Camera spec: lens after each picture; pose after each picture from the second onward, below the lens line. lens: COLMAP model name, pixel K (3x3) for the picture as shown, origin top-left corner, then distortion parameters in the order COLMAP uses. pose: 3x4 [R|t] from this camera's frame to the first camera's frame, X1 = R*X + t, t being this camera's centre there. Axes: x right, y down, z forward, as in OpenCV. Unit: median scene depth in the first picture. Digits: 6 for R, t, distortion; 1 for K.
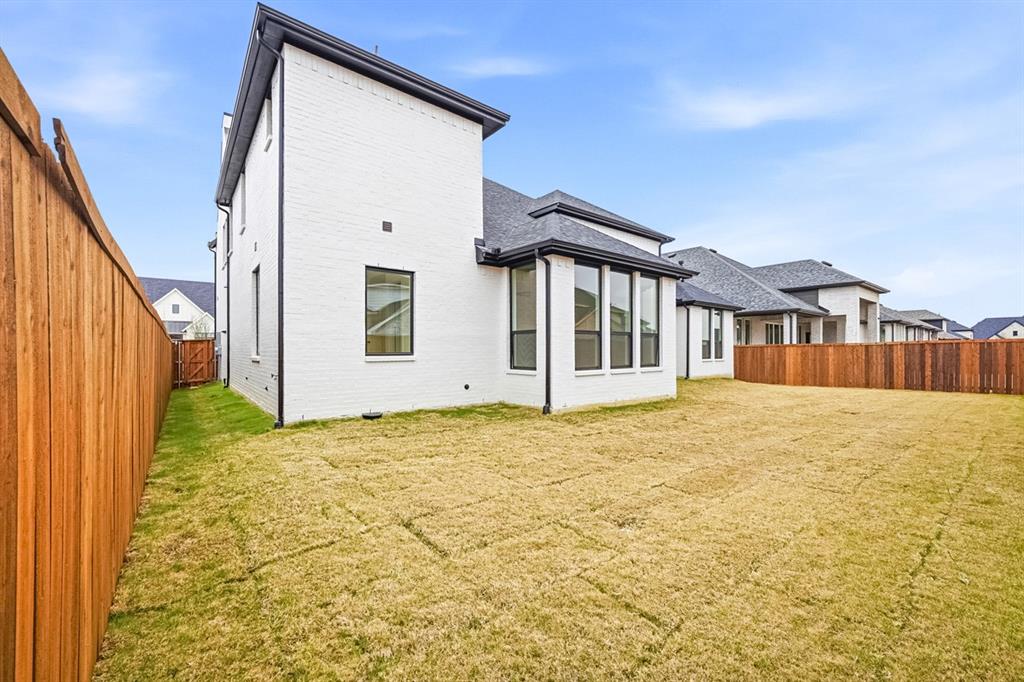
lens RADIAL K [[405.8, 0, 513.4], [0, 405.8, 341.2], [0, 0, 1]] dist [0.000502, 0.000078]
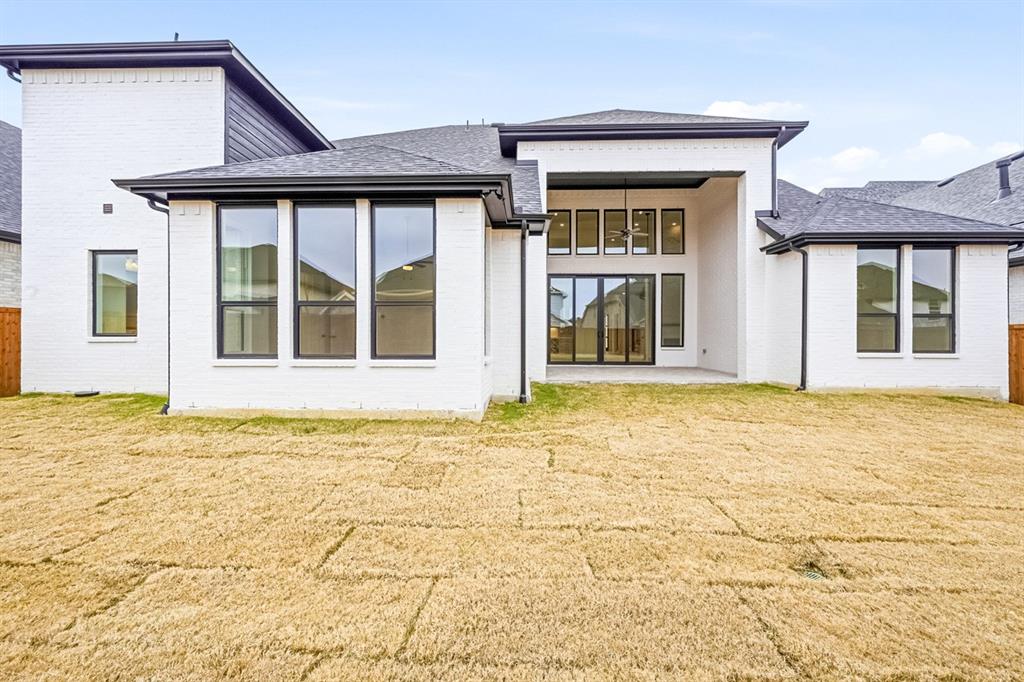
lens RADIAL K [[405.8, 0, 513.4], [0, 405.8, 341.2], [0, 0, 1]] dist [0.000502, 0.000078]
pose [[0.748916, -0.002451, -0.662660, 0.930923], [0.007014, 0.999966, 0.004229, 0.041372], [0.662628, -0.007815, 0.748908, 0.763947]]
